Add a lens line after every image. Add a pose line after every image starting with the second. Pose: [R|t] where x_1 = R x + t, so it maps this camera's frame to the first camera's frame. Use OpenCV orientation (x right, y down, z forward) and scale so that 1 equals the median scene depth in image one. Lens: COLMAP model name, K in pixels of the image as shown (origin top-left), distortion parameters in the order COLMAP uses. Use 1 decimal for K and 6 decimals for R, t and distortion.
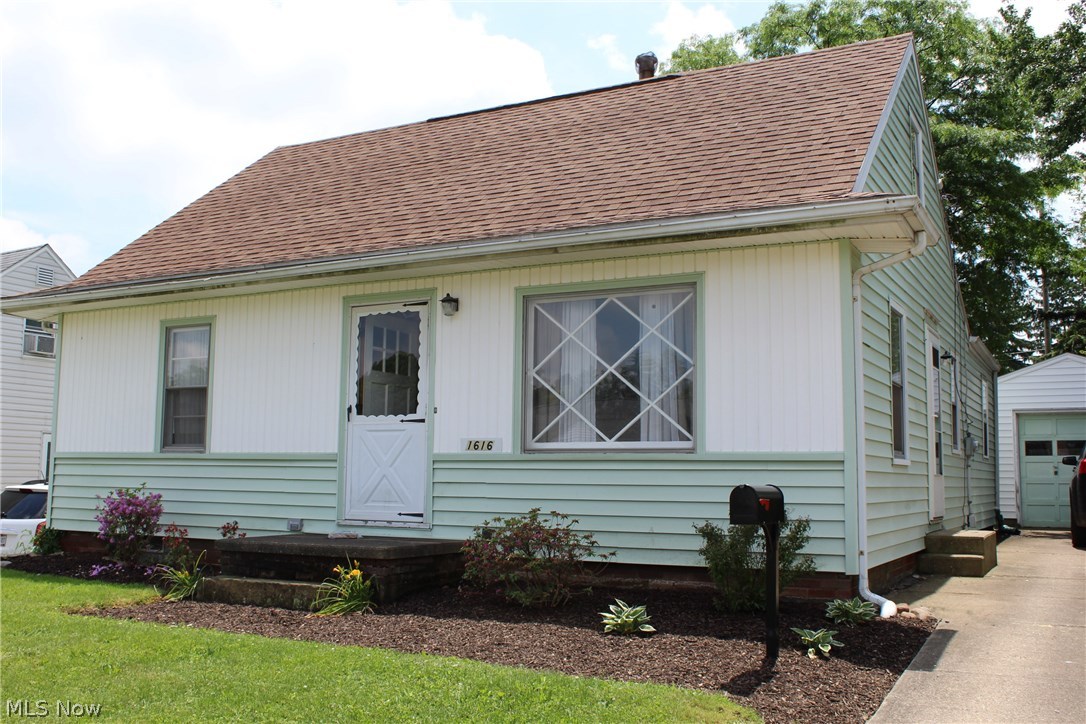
lens RADIAL K [[1084.5, 0, 541.8], [0, 1084.5, 359.9], [0, 0, 1]] dist [-0.082616, 0.000000]
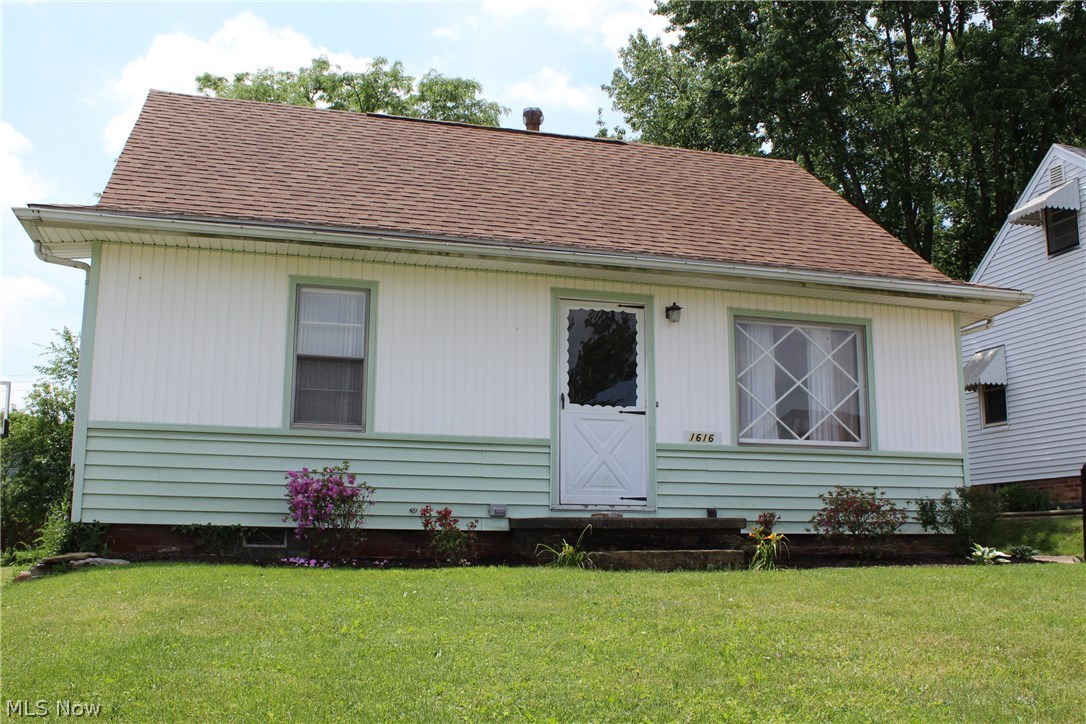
lens RADIAL K [[1084.5, 0, 542.5], [0, 1084.5, 362.6], [0, 0, 1]] dist [-0.082616, 0.000000]
pose [[0.698821, 0.115527, 0.705906, -0.947481], [-0.076557, 0.993282, -0.086770, 0.106888], [-0.711188, 0.006595, 0.702971, 0.296120]]
